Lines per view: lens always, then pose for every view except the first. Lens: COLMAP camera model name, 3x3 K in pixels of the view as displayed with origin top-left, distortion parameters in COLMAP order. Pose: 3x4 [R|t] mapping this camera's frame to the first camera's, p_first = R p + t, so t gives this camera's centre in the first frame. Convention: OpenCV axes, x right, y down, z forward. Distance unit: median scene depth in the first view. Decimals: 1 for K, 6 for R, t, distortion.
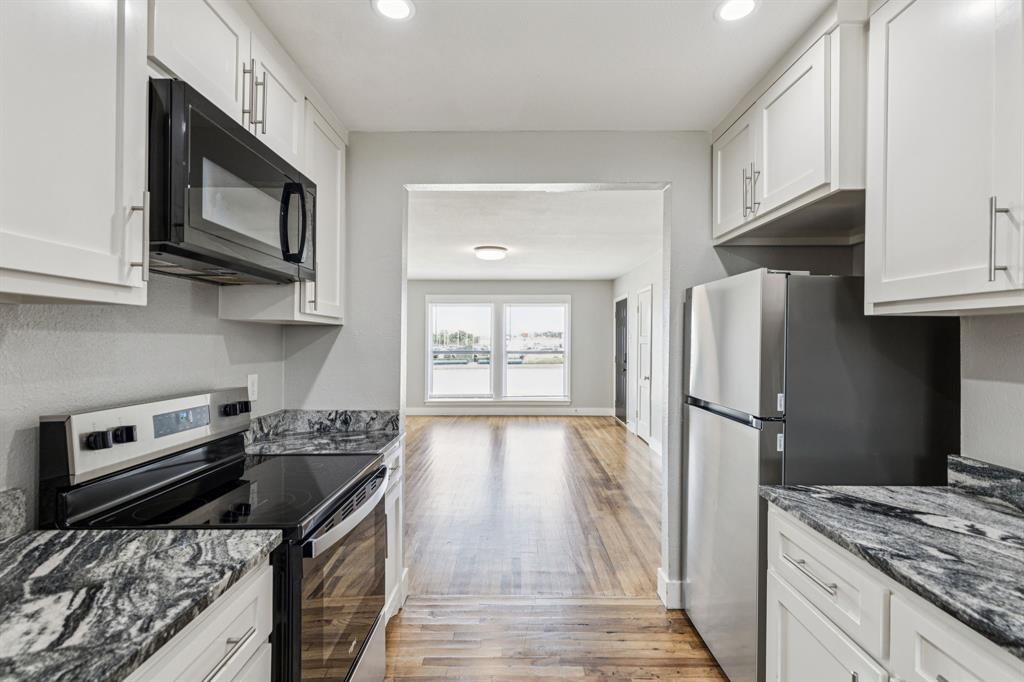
lens RADIAL K [[461.6, 0, 520.0], [0, 461.6, 336.3], [0, 0, 1]] dist [0.010447, -0.002243]
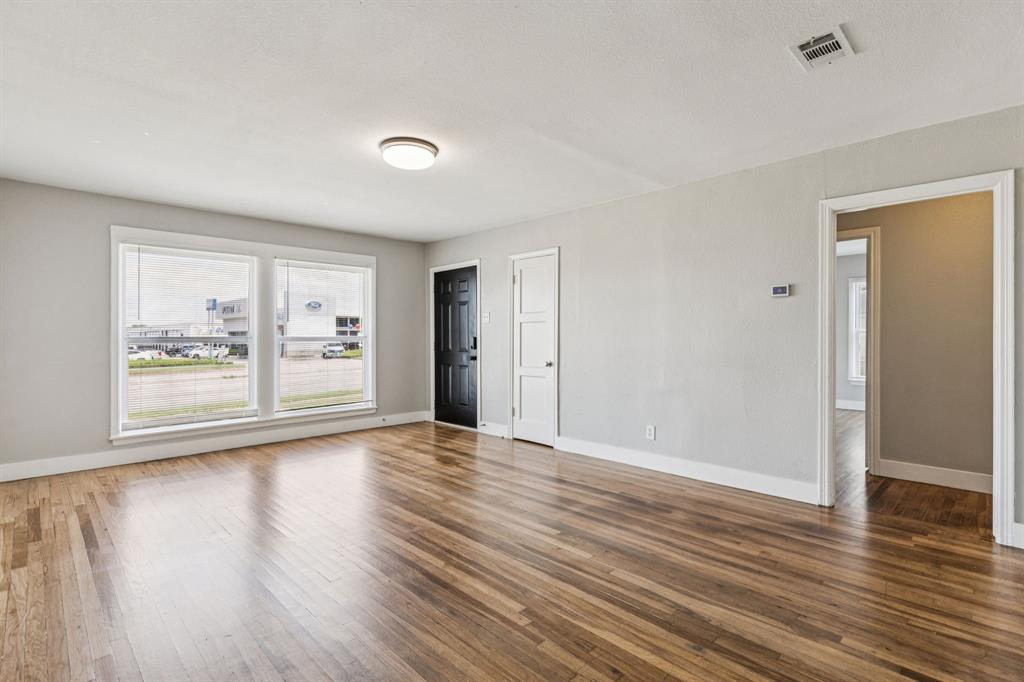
lens RADIAL K [[489.7, 0, 510.7], [0, 489.7, 338.6], [0, 0, 1]] dist [-0.003153, -0.000319]
pose [[0.717246, -0.006477, 0.696790, -1.543009], [-0.001505, 0.999940, 0.010843, 0.155754], [-0.696819, -0.008826, 0.717193, 1.880378]]
